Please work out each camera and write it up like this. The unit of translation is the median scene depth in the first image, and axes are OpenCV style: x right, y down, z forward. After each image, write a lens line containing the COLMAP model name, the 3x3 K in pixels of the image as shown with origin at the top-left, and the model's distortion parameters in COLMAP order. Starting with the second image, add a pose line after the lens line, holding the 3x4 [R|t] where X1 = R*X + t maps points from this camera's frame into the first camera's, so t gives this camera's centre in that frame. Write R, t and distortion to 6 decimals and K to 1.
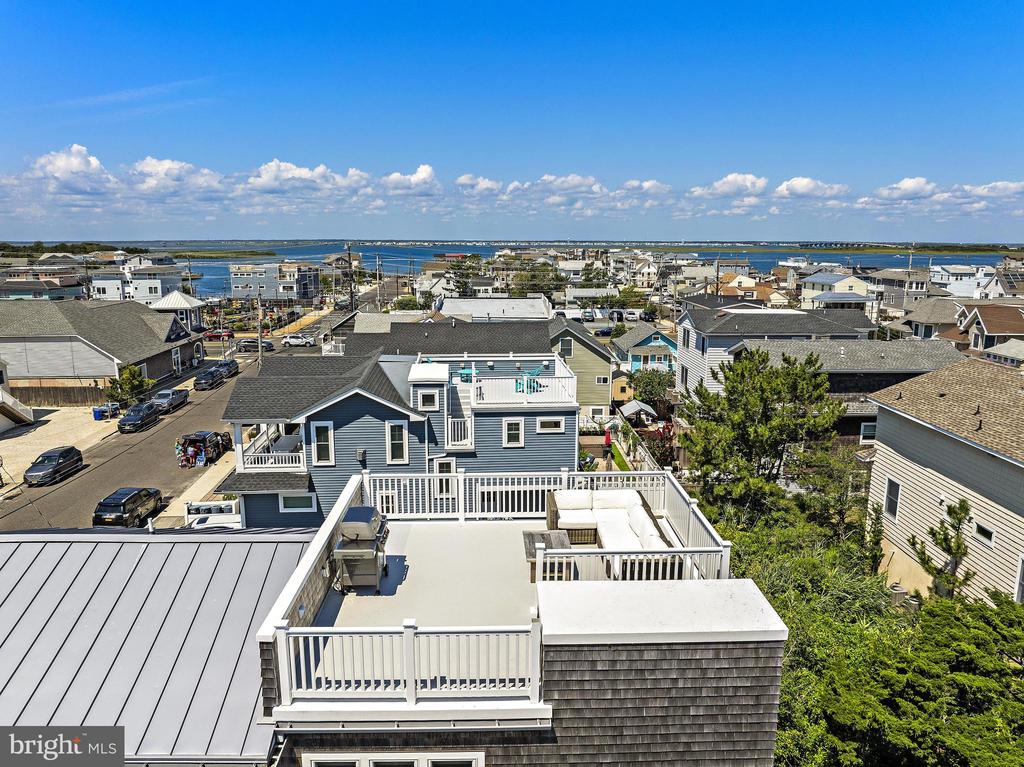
lens RADIAL K [[738.4, 0, 517.2], [0, 738.4, 384.4], [0, 0, 1]] dist [-0.033477, -0.000735]
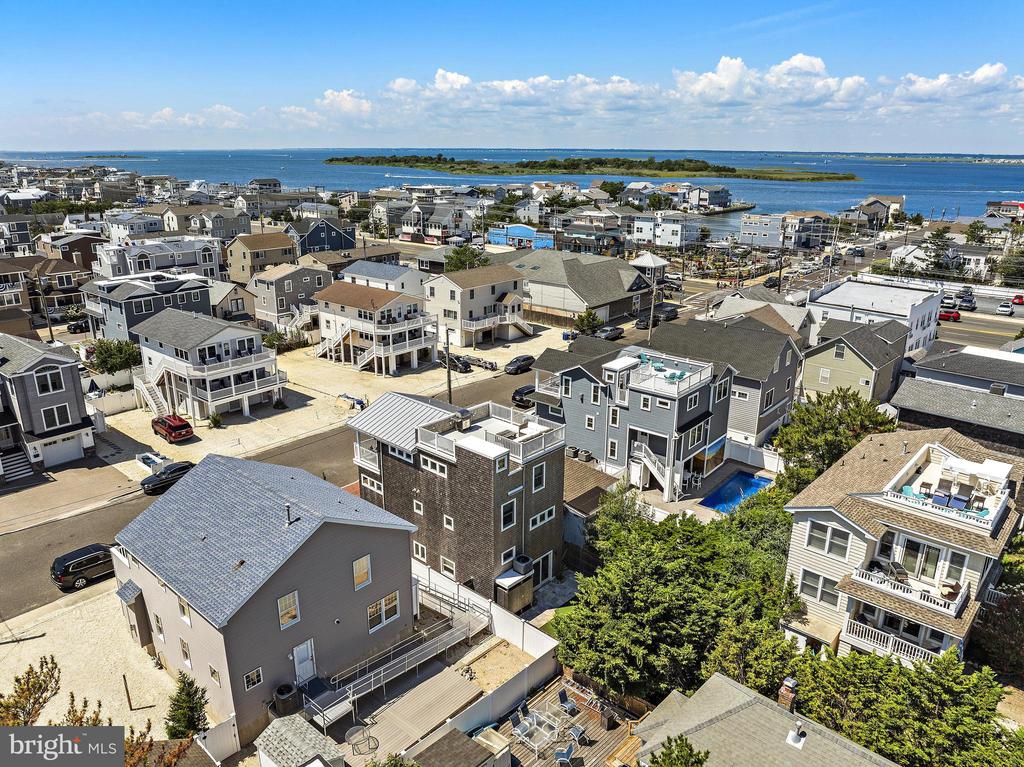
lens RADIAL K [[720.6, 0, 517.5], [0, 720.6, 383.2], [0, 0, 1]] dist [-0.030786, -0.008224]
pose [[0.726187, 0.215605, -0.652815, 0.984763], [-0.138688, 0.975972, 0.168059, -0.259107], [0.673364, -0.031505, 0.738640, -0.636247]]
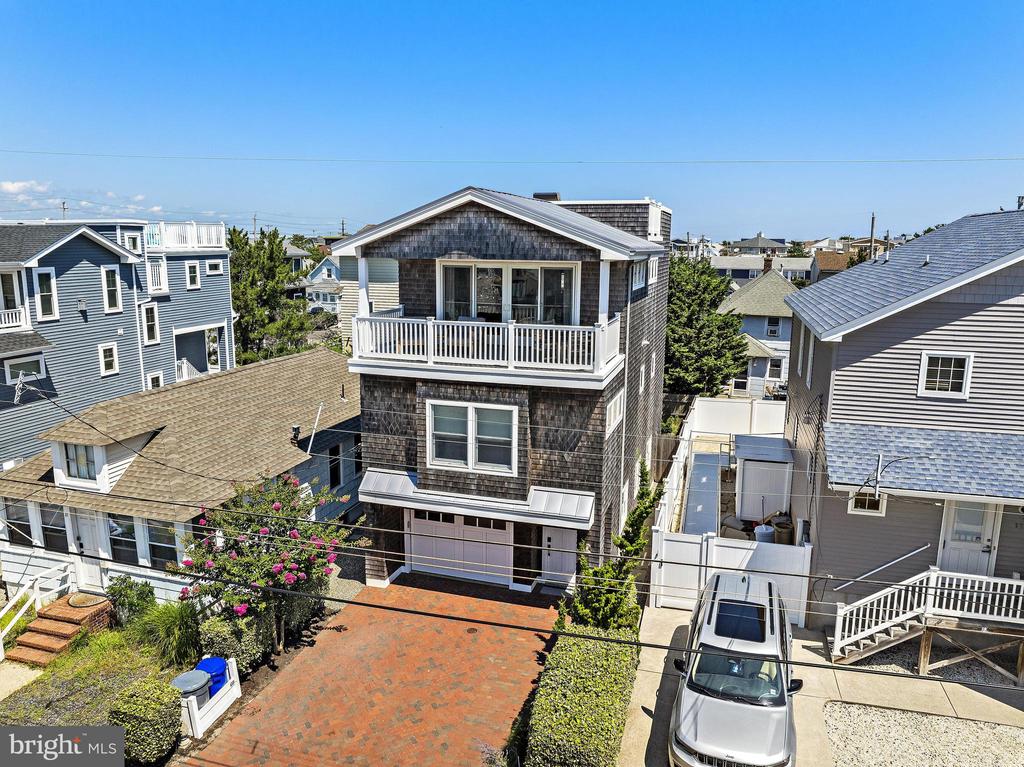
lens RADIAL K [[738.4, 0, 517.2], [0, 738.4, 384.4], [0, 0, 1]] dist [-0.033477, -0.000735]
pose [[0.327849, -0.178976, 0.927622, -0.883090], [0.177287, 0.976102, 0.125672, 0.172245], [-0.927946, 0.123254, 0.351744, 0.197492]]
